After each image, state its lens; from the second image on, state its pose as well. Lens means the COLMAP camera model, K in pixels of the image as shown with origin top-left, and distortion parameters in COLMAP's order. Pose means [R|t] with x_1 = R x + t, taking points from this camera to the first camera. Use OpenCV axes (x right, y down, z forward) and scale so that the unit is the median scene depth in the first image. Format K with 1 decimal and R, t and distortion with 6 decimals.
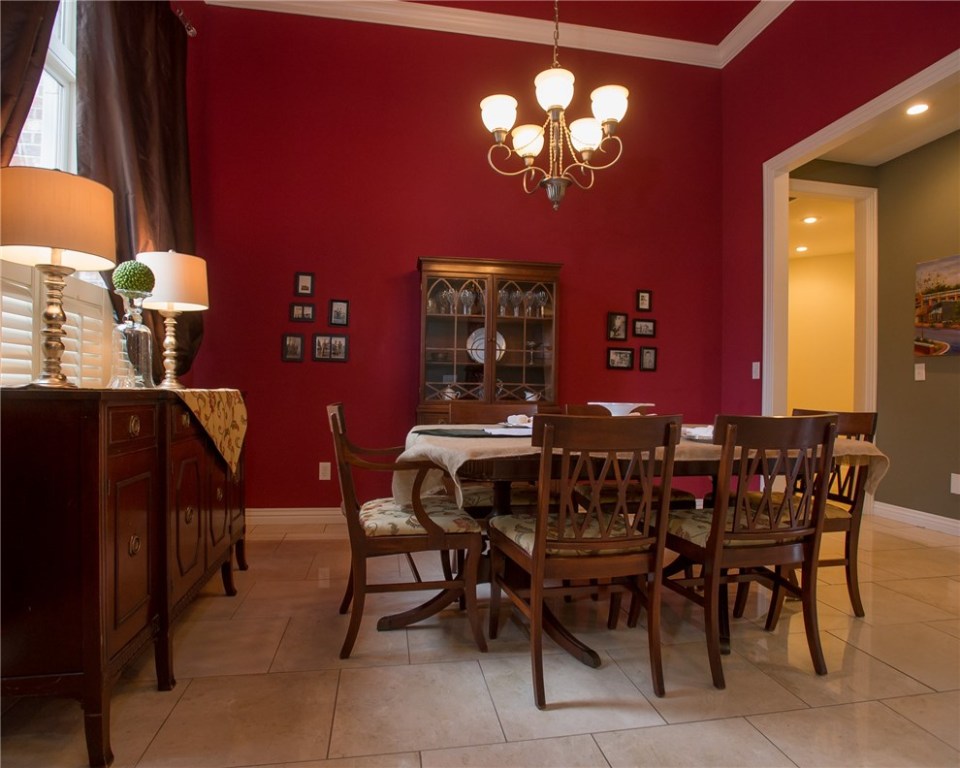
lens RADIAL K [[557.7, 0, 481.2], [0, 557.7, 390.0], [0, 0, 1]] dist [-0.078416, 0.034630]
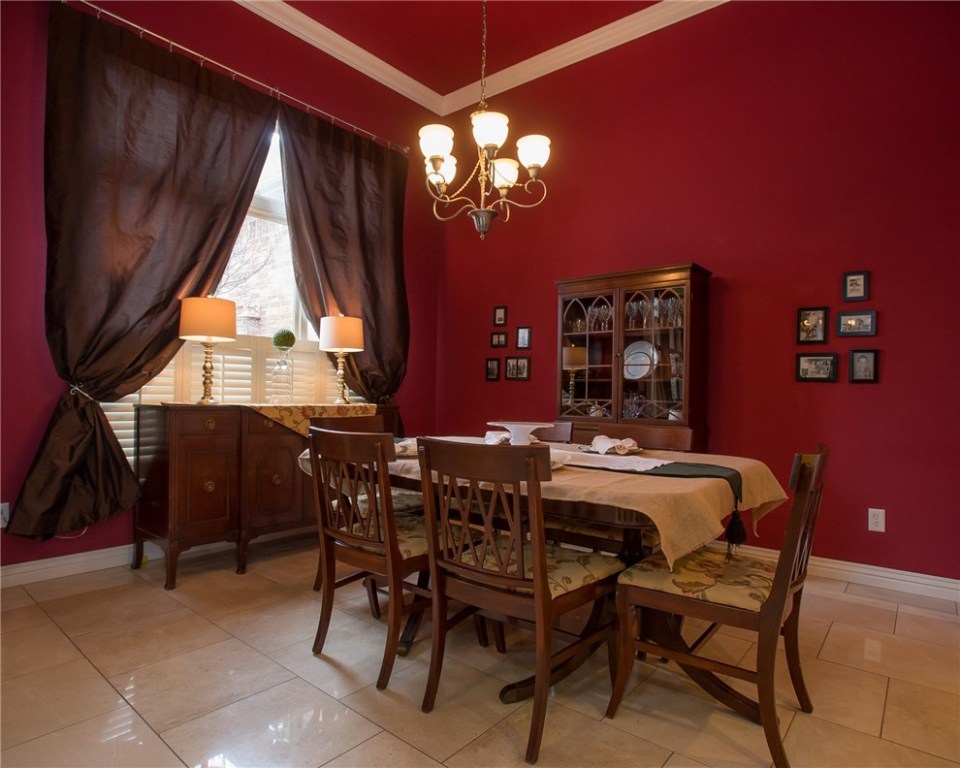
lens RADIAL K [[557.7, 0, 481.2], [0, 557.7, 390.0], [0, 0, 1]] dist [-0.078416, 0.034630]
pose [[0.650549, -0.008365, -0.759418, 0.571353], [-0.006343, 0.999845, -0.016446, -0.011415], [0.759438, 0.015516, 0.650395, 0.185335]]
